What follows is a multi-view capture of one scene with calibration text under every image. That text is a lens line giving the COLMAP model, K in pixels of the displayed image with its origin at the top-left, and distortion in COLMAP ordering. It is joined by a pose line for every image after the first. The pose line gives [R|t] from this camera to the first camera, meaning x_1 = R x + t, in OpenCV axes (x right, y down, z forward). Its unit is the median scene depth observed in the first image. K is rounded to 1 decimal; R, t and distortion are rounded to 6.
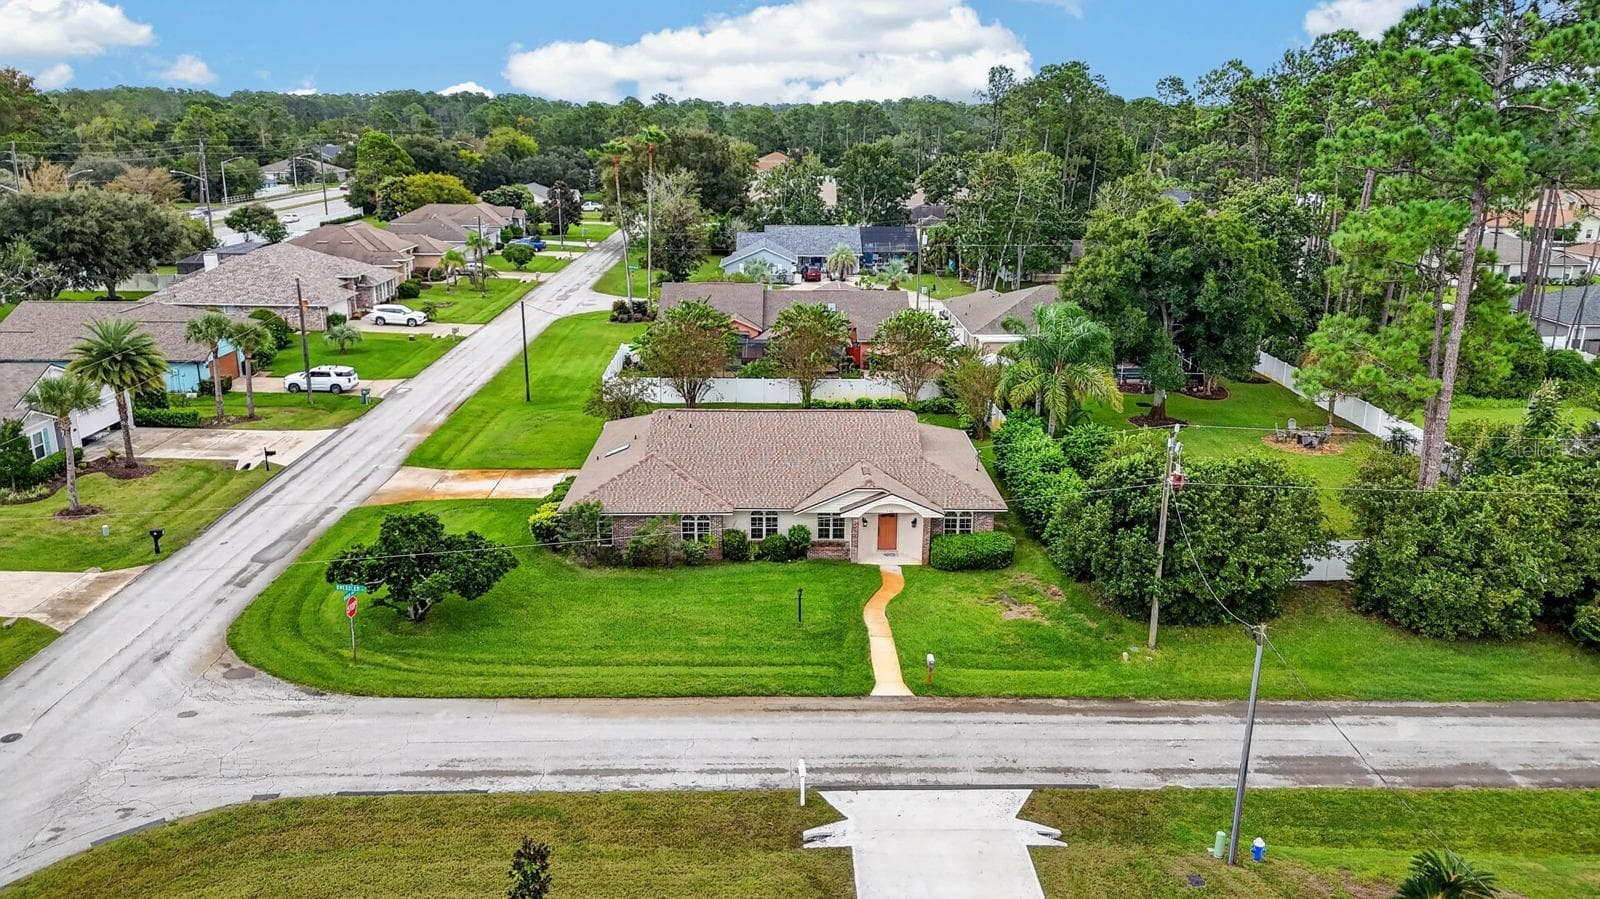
lens RADIAL K [[1207.6, 0, 805.9], [0, 1207.6, 451.9], [0, 0, 1]] dist [0.069432, -0.085290]
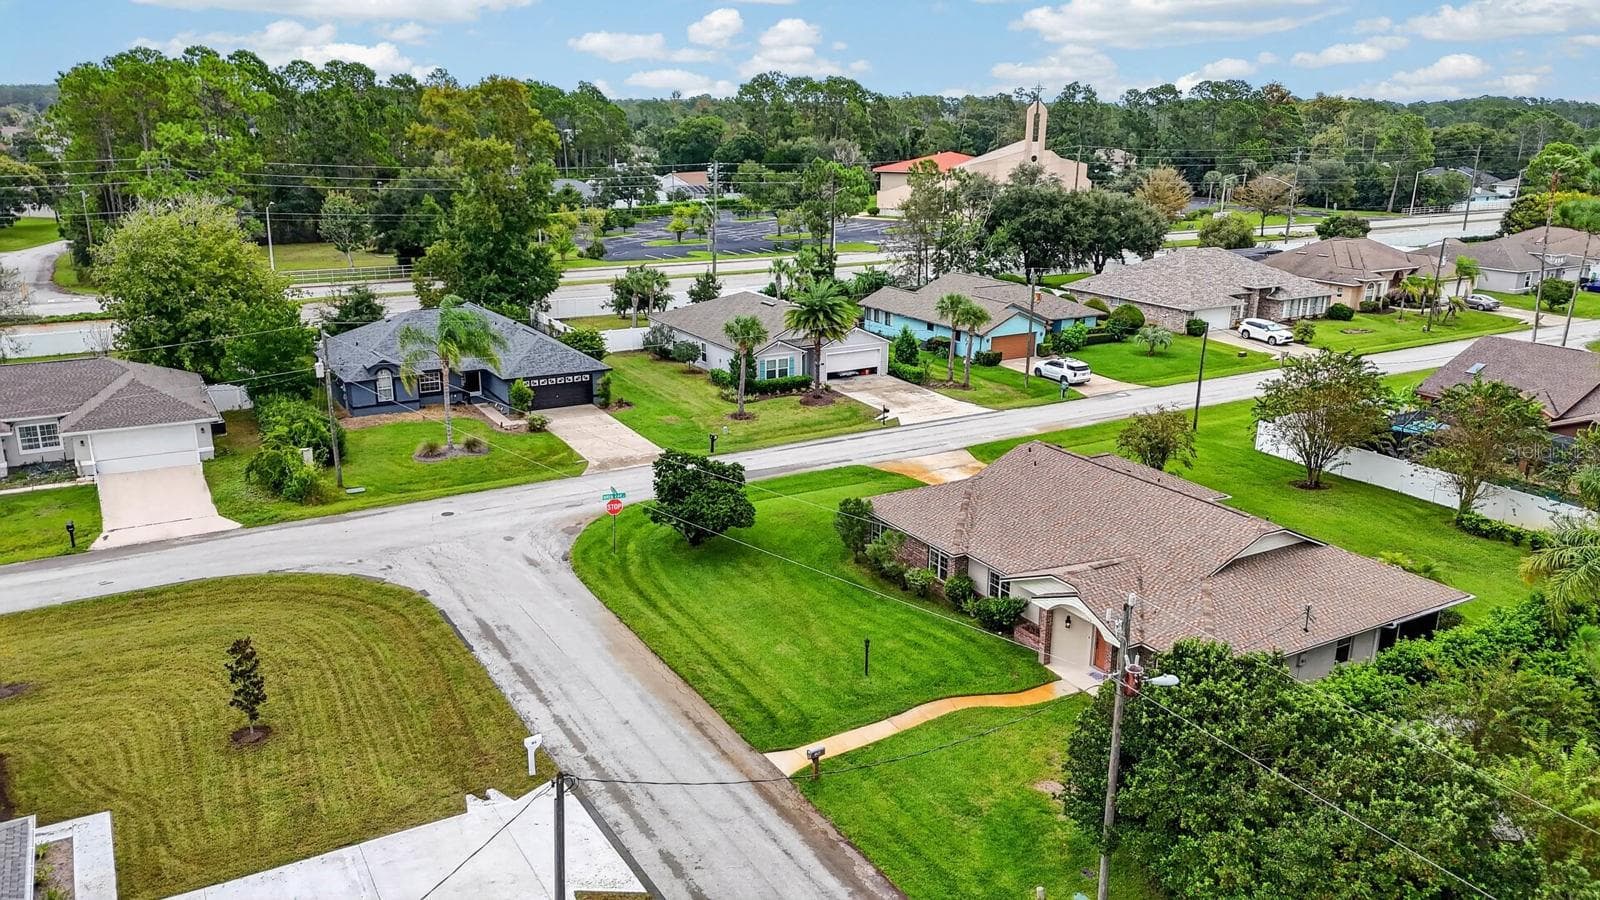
lens RADIAL K [[1162.6, 0, 778.0], [0, 1162.6, 448.4], [0, 0, 1]] dist [0.065846, -0.071301]
pose [[0.485600, 0.242099, -0.839988, 0.593950], [-0.242788, 0.960434, 0.136457, -0.116332], [0.839789, 0.137676, 0.525166, 0.403155]]
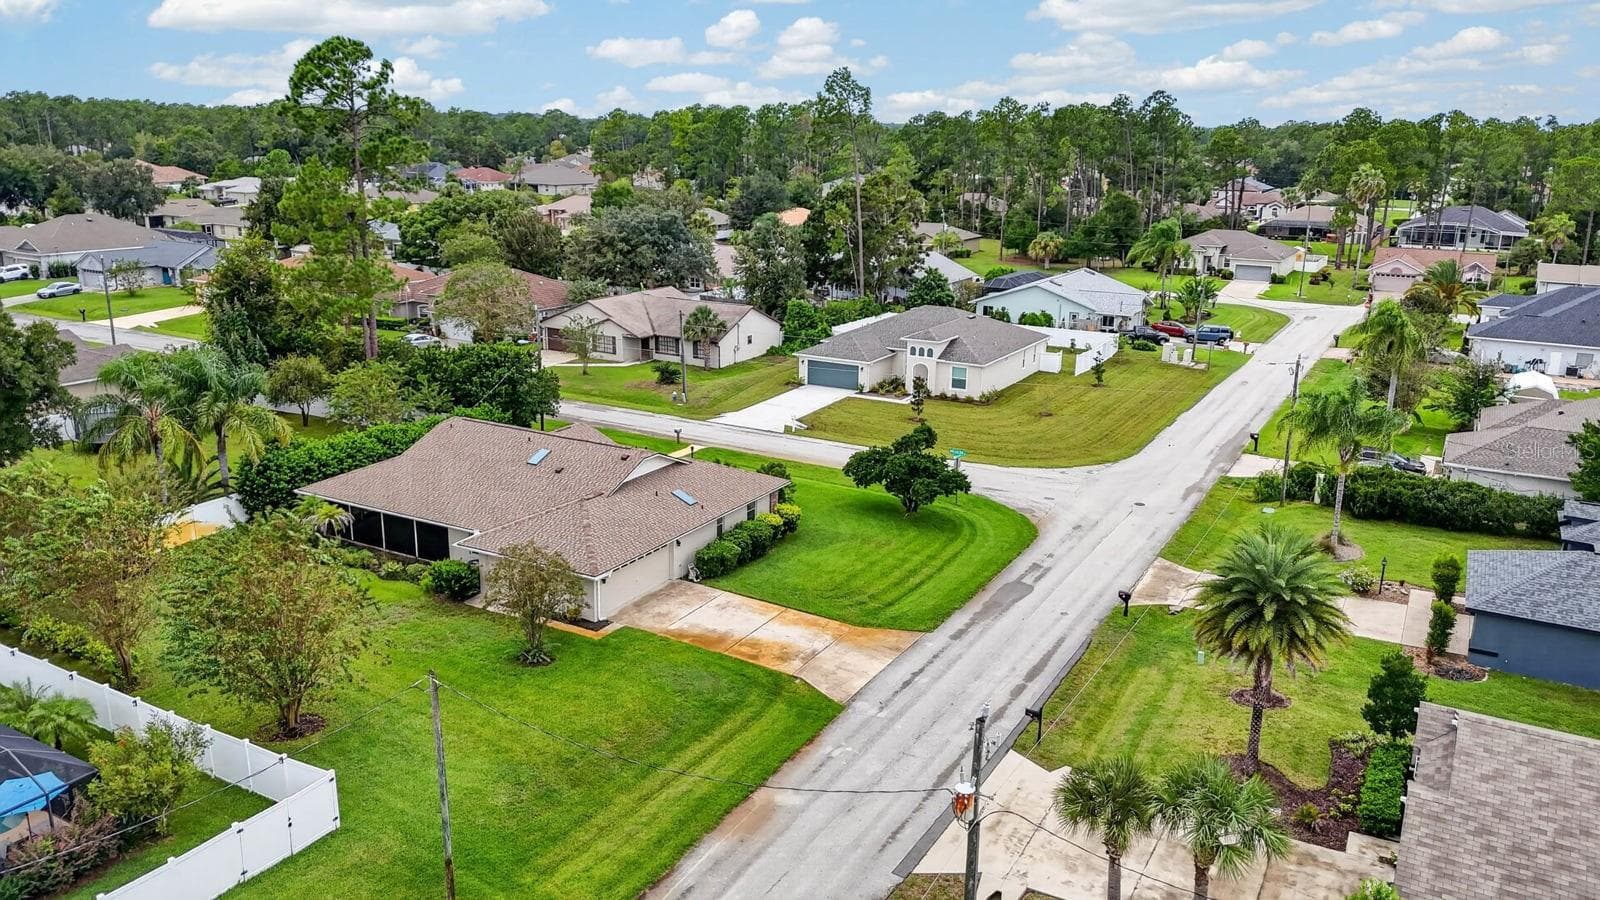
lens RADIAL K [[1207.6, 0, 805.9], [0, 1207.6, 452.4], [0, 0, 1]] dist [0.069432, -0.085290]
pose [[-0.864485, -0.158567, 0.476992, -0.776940], [0.106296, 0.869810, 0.481800, -0.543803], [-0.491290, 0.467212, -0.735083, 1.838151]]
